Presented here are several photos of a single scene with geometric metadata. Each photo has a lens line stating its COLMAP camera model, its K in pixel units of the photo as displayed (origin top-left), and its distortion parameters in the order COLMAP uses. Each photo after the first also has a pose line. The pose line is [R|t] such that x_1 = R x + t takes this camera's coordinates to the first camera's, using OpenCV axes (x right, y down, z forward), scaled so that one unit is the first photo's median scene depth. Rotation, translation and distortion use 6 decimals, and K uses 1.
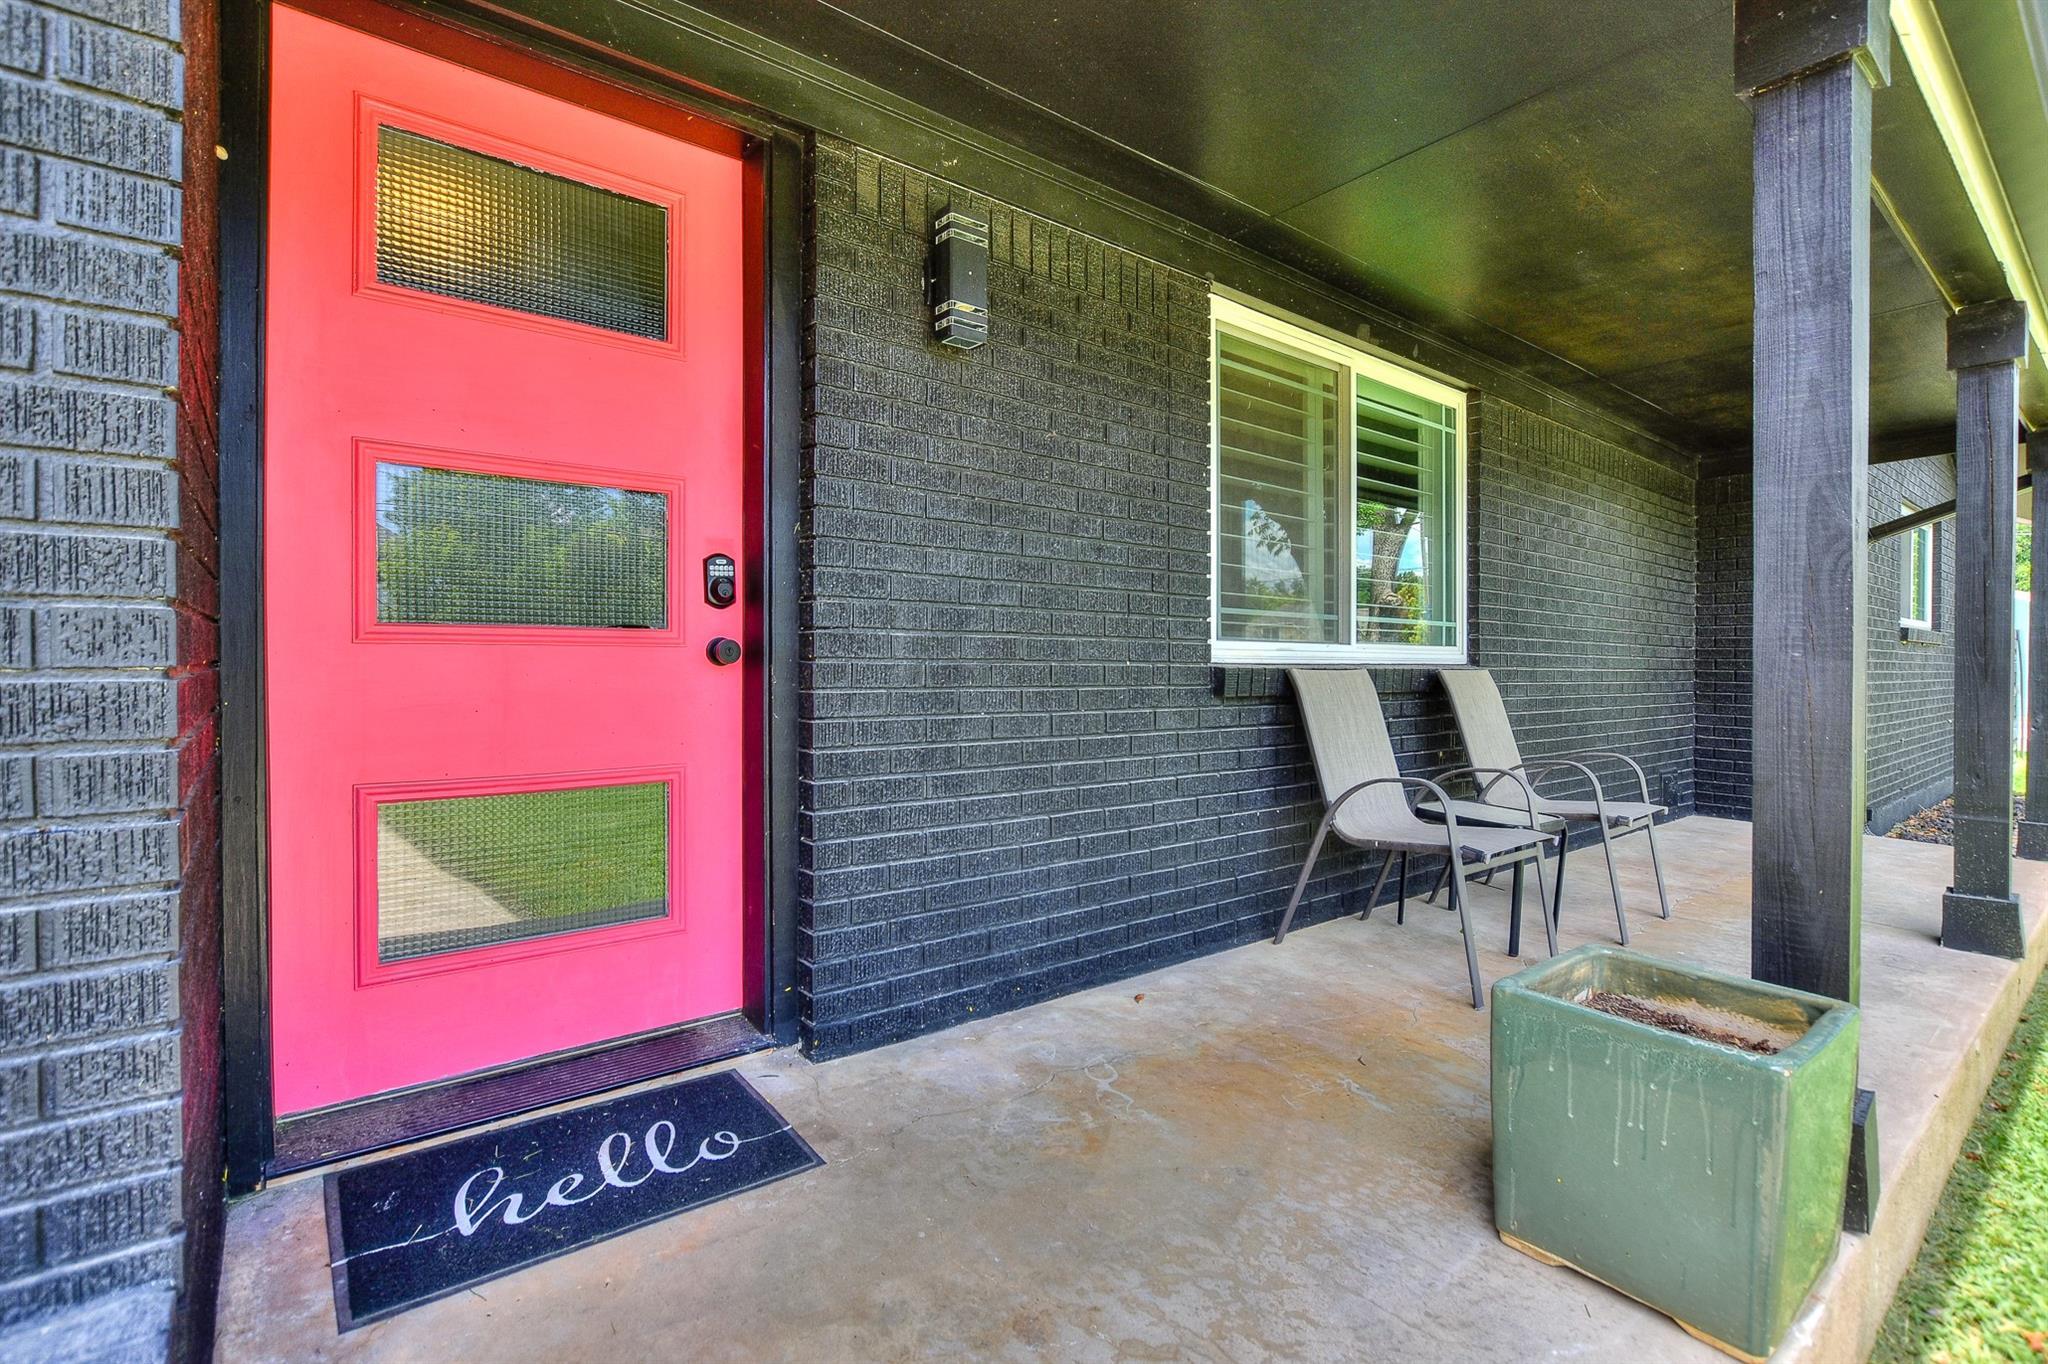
lens RADIAL K [[915.0, 0, 1024.0], [0, 915.0, 682.0], [0, 0, 1]] dist [-0.003453, 0.000319]
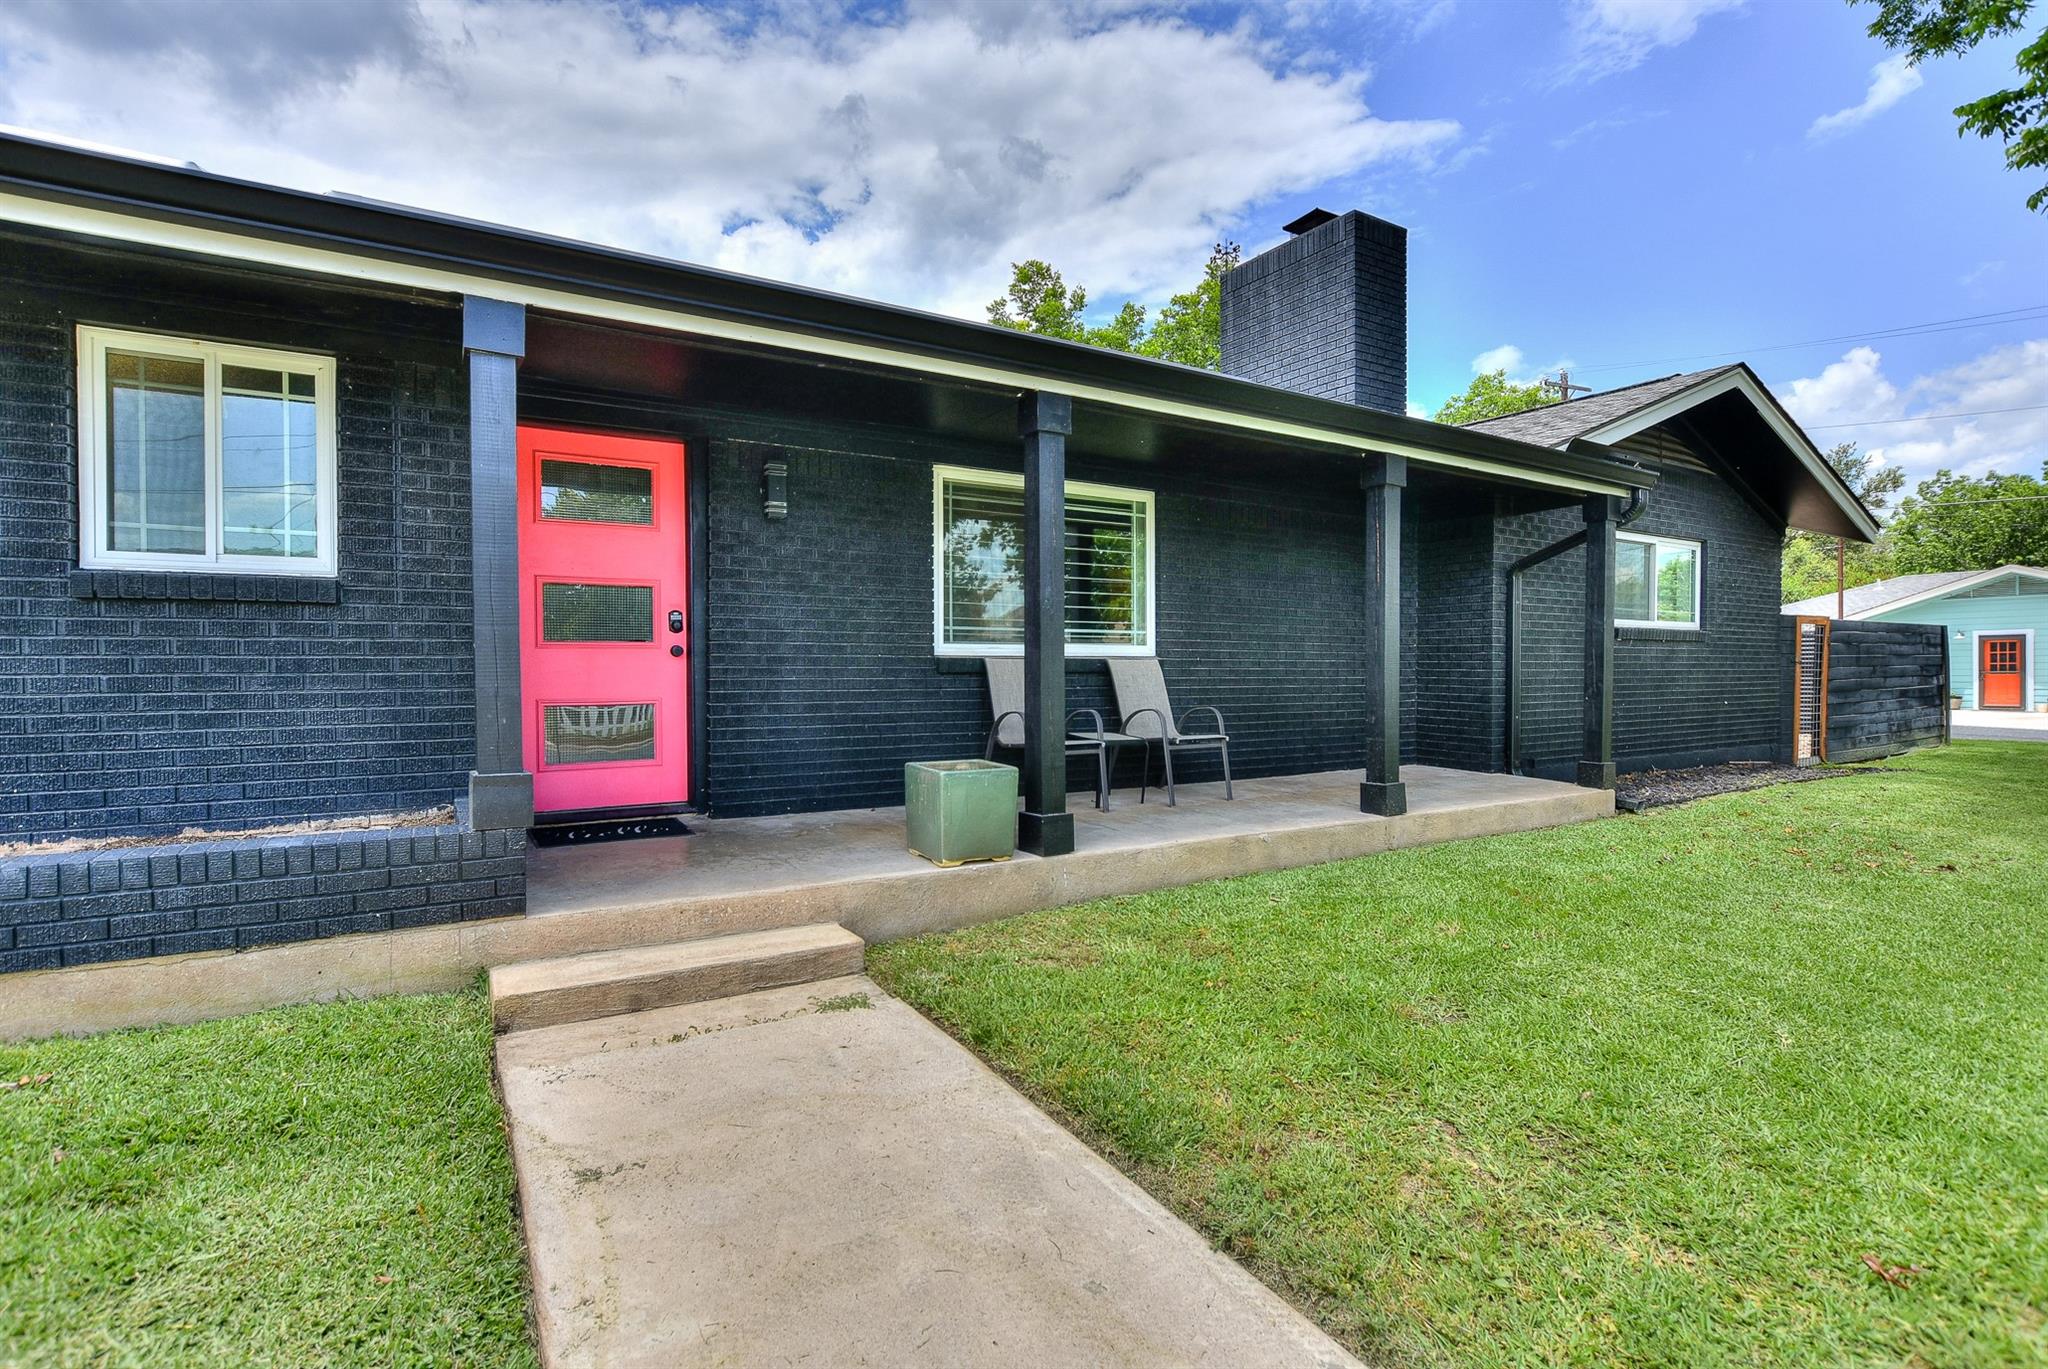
lens RADIAL K [[957.9, 0, 1024.0], [0, 957.9, 684.5], [0, 0, 1]] dist [0.014912, -0.000122]
pose [[0.989376, 0.007154, -0.145202, 0.888475], [-0.004942, 0.999866, 0.015585, 0.011862], [0.145294, -0.014702, 0.989279, -1.295411]]
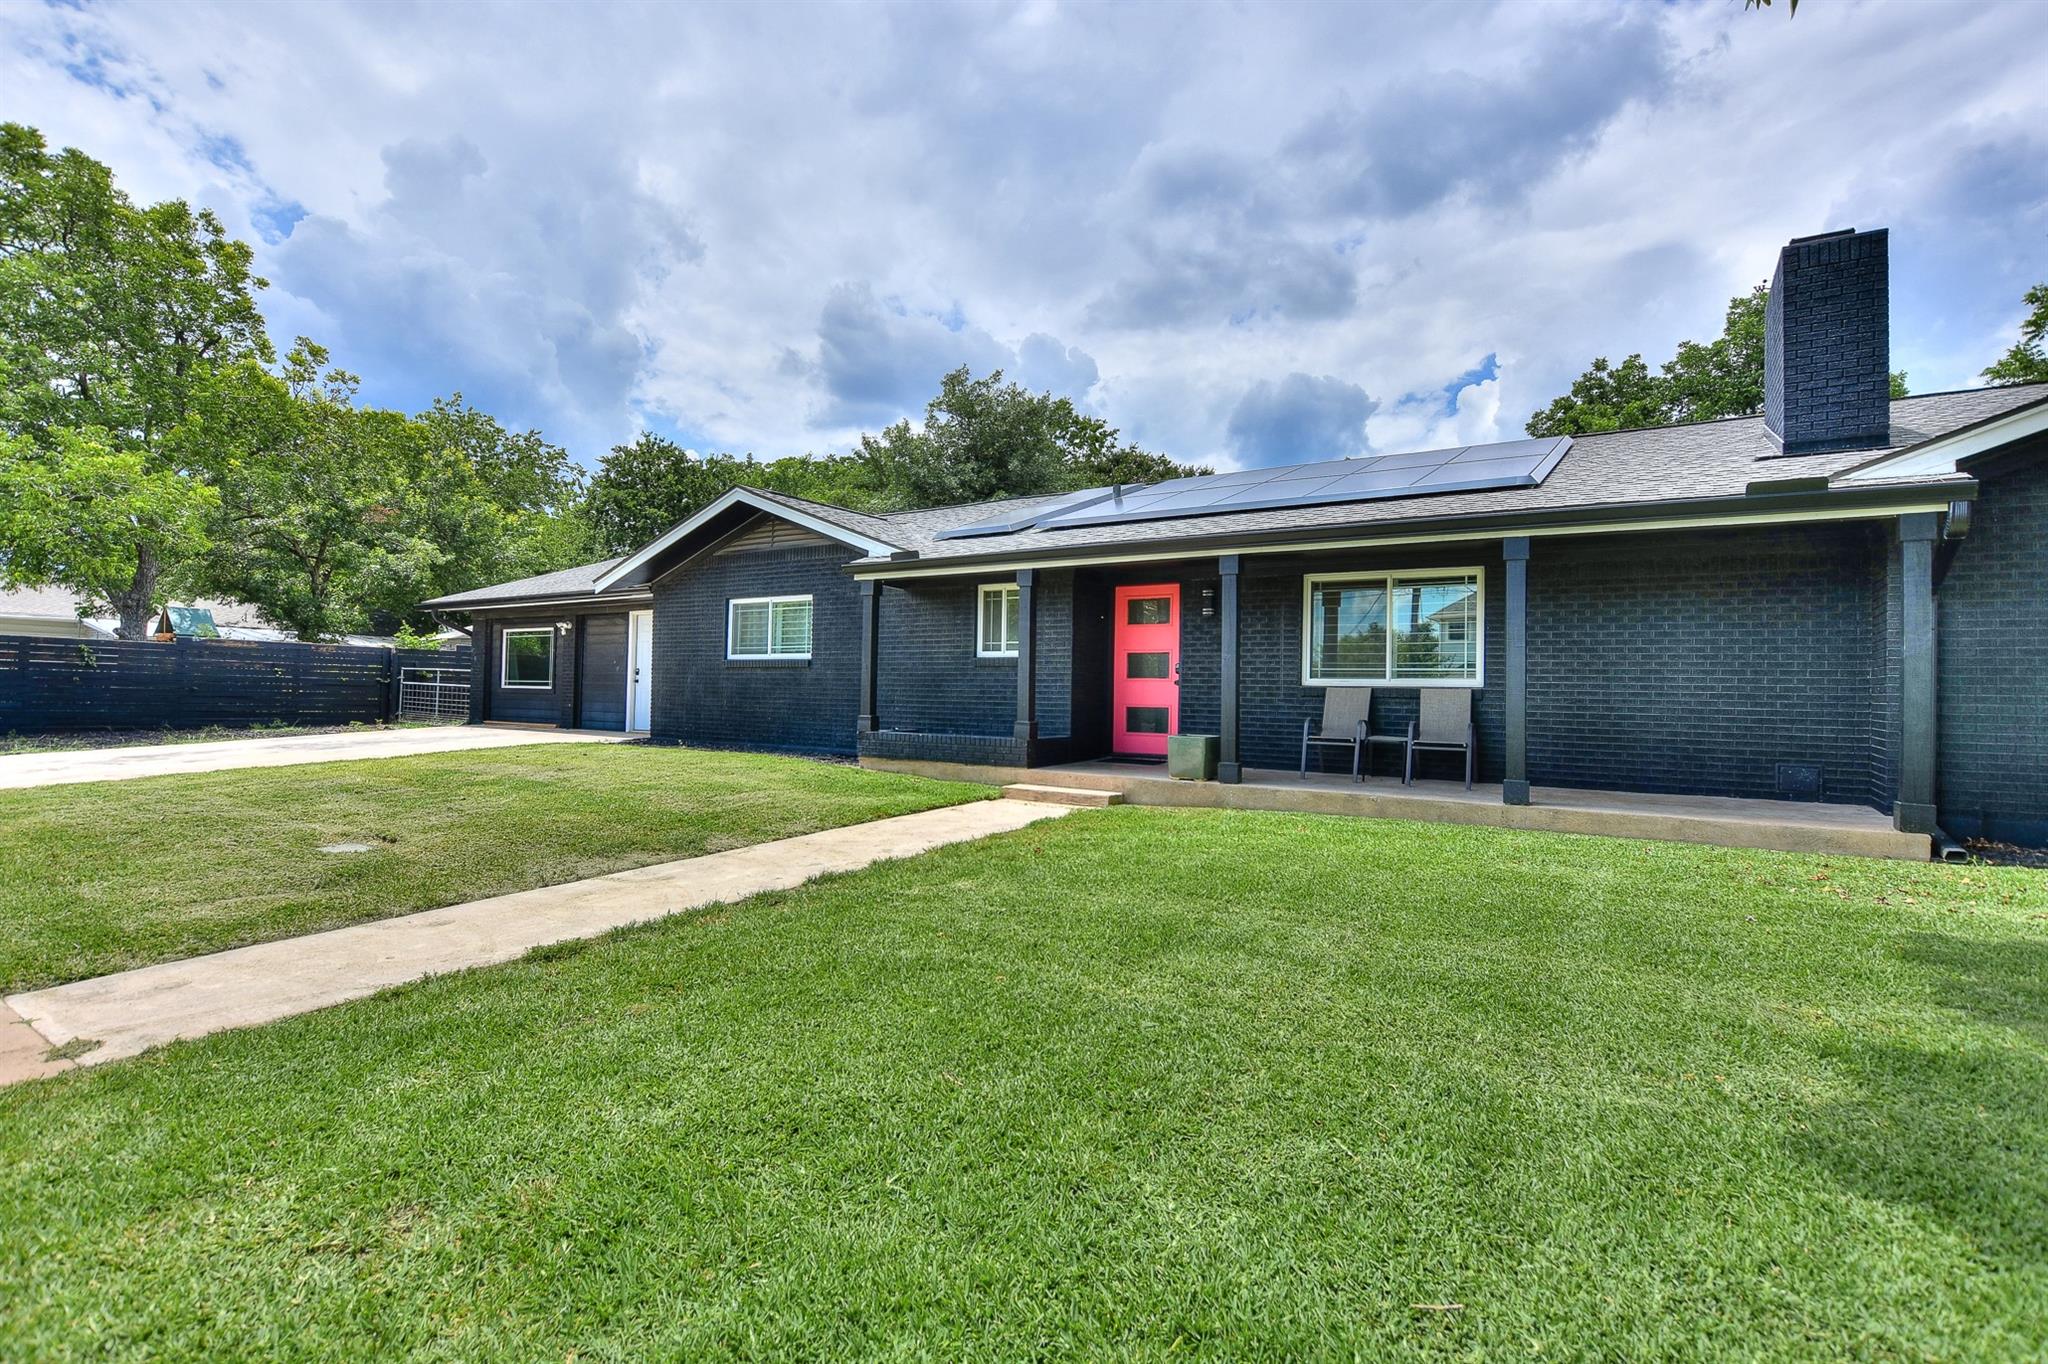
lens RADIAL K [[1018.9, 0, 1024.0], [0, 1018.9, 682.0], [0, 0, 1]] dist [-0.000189, 0.000307]
pose [[0.303649, -0.000718, -0.952784, 4.412404], [-0.022053, 0.999727, -0.007781, 0.023886], [0.952529, 0.023374, 0.303550, -1.405933]]
